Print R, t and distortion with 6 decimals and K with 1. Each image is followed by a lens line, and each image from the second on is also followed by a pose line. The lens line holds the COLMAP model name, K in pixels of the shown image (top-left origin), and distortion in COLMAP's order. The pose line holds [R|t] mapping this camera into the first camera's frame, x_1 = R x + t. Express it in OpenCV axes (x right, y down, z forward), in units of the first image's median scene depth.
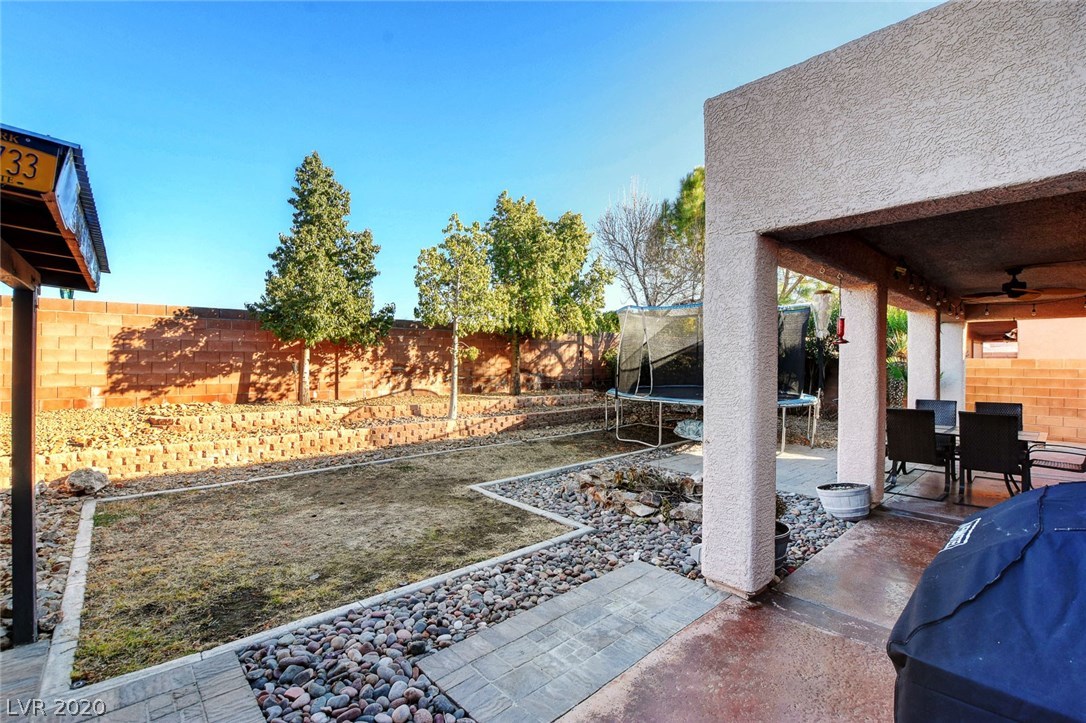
lens RADIAL K [[480.4, 0, 543.0], [0, 480.4, 361.5], [0, 0, 1]] dist [-0.035237, -0.000030]
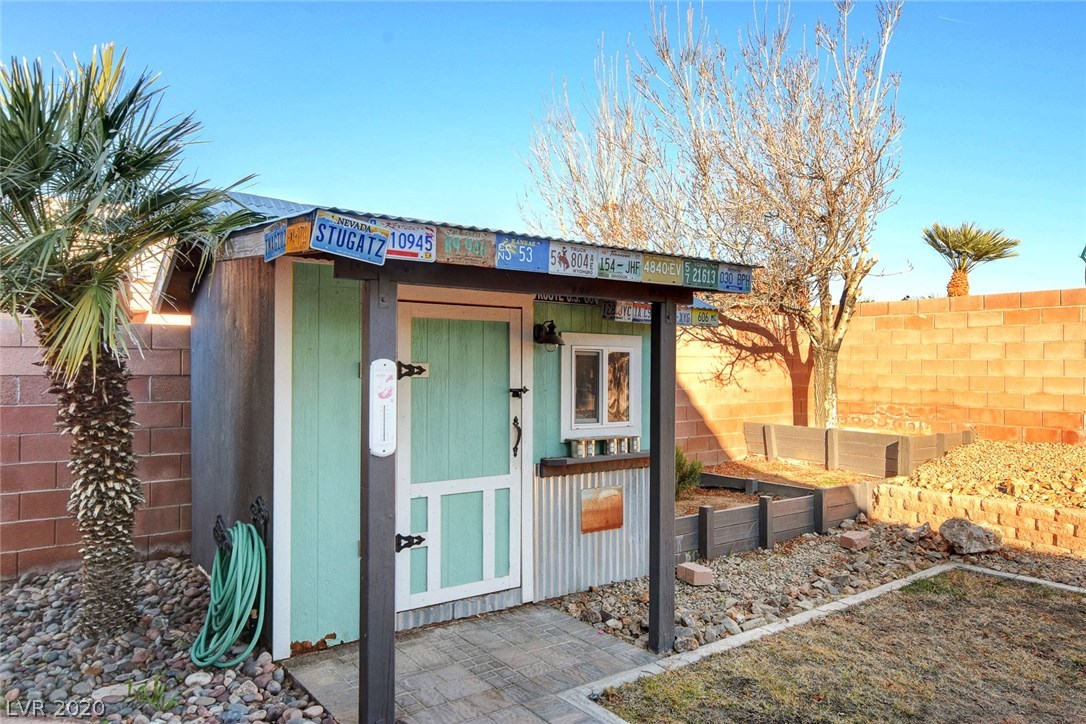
lens RADIAL K [[735.7, 0, 543.0], [0, 735.7, 362.0], [0, 0, 1]] dist [-0.002080, -0.000130]
pose [[-0.079053, -0.011415, -0.996805, 0.296828], [-0.009468, 0.999898, -0.010699, -0.004744], [0.996825, 0.008592, -0.079153, 0.487668]]
